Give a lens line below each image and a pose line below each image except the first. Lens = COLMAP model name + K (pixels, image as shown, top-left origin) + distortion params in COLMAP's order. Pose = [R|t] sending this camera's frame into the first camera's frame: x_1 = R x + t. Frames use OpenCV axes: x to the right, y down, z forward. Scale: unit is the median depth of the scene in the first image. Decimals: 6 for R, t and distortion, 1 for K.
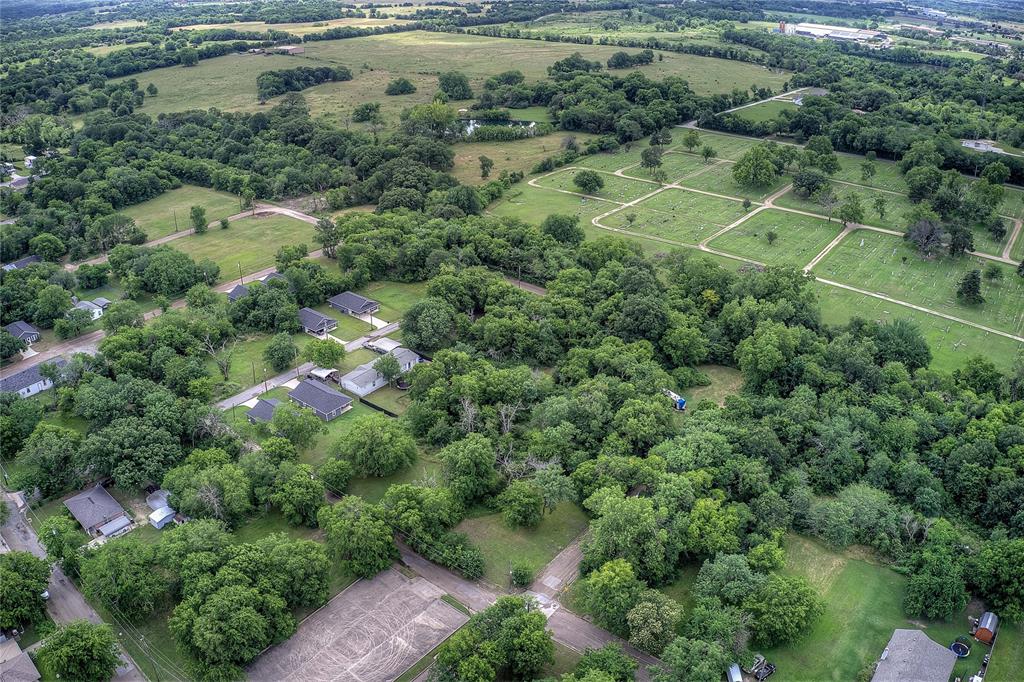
lens RADIAL K [[802.8, 0, 505.3], [0, 802.8, 338.8], [0, 0, 1]] dist [-0.203098, 0.031767]
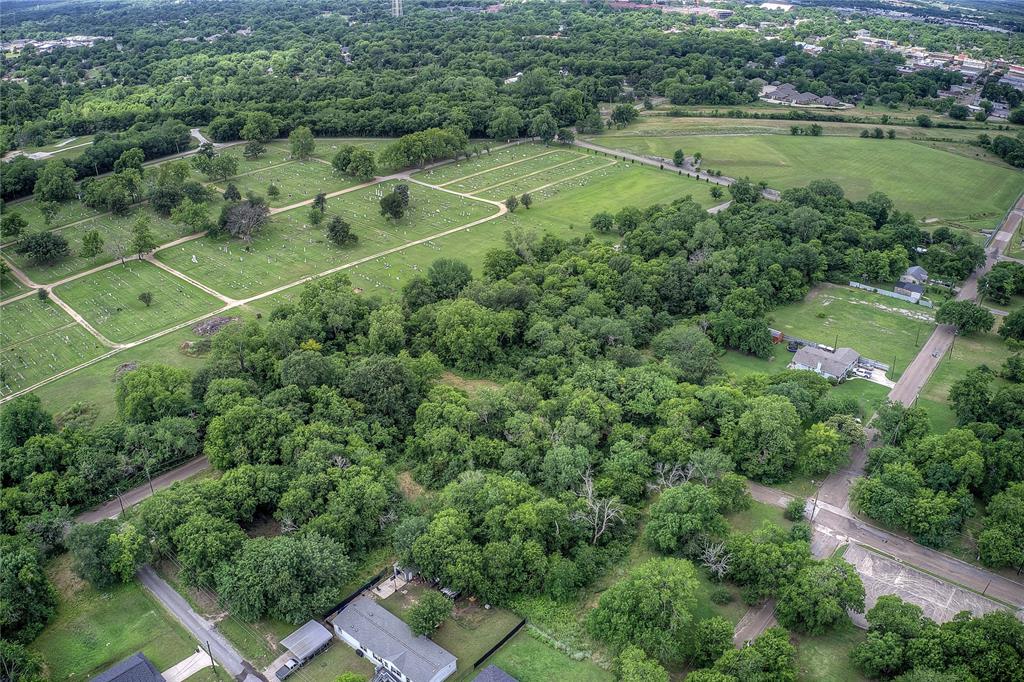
lens RADIAL K [[802.8, 0, 505.3], [0, 802.8, 338.8], [0, 0, 1]] dist [-0.203098, 0.031767]
pose [[0.029882, -0.450761, 0.892144, -0.368700], [0.449924, 0.803076, 0.390689, -0.219846], [-0.892567, 0.389723, 0.226806, 0.430835]]
